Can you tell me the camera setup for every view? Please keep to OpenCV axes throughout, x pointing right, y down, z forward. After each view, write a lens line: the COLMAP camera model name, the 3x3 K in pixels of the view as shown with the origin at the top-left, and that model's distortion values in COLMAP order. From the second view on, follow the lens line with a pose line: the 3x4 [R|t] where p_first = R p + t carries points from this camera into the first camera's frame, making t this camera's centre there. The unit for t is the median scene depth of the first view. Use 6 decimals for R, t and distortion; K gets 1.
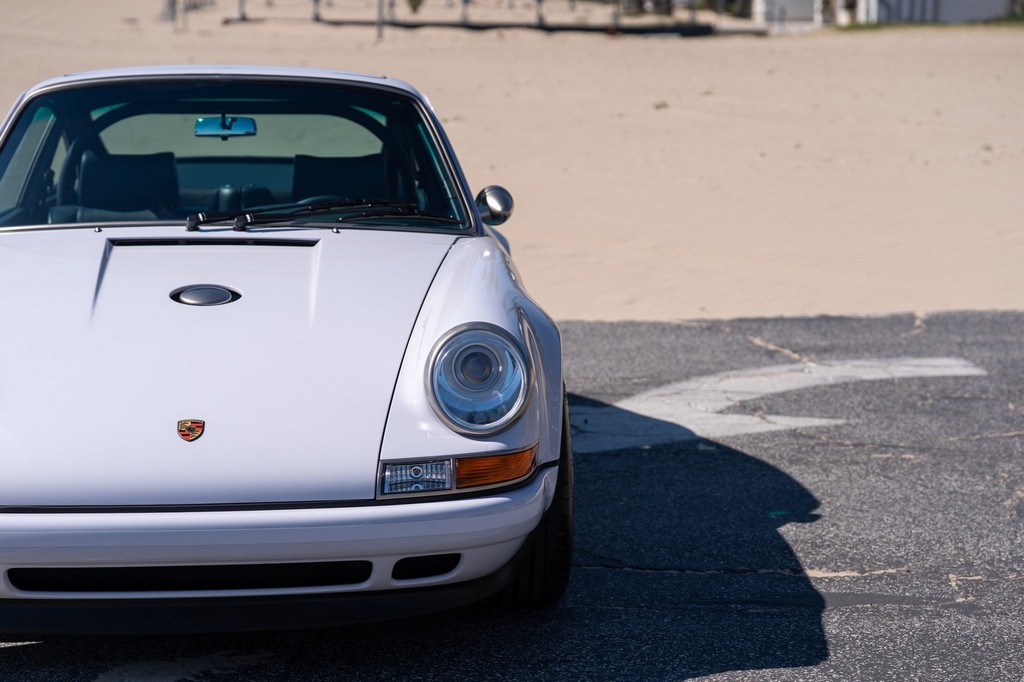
lens RADIAL K [[3594.3, 0, 512.0], [0, 3594.3, 341.0], [0, 0, 1]] dist [0.734031, 0.588742]
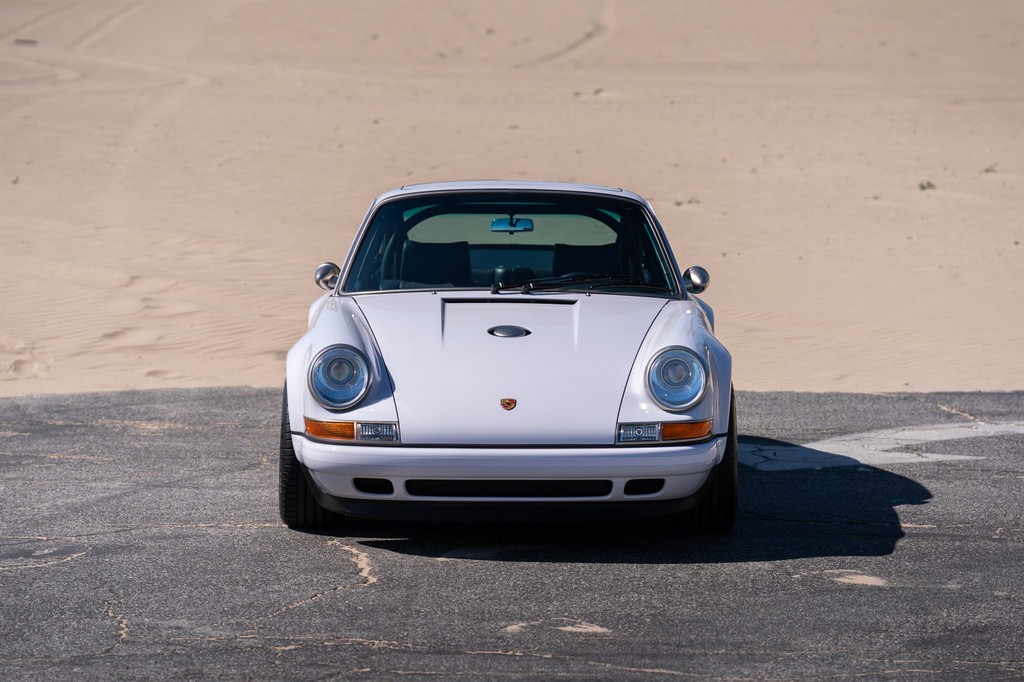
lens RADIAL K [[4620.7, 0, 512.0], [0, 4620.7, 341.0], [0, 0, 1]] dist [1.754554, -2.530387]
pose [[0.998382, 0.010305, -0.055922, 0.025957], [-0.011943, 0.999507, -0.029044, 0.042265], [0.055595, 0.029665, 0.998013, -0.868927]]
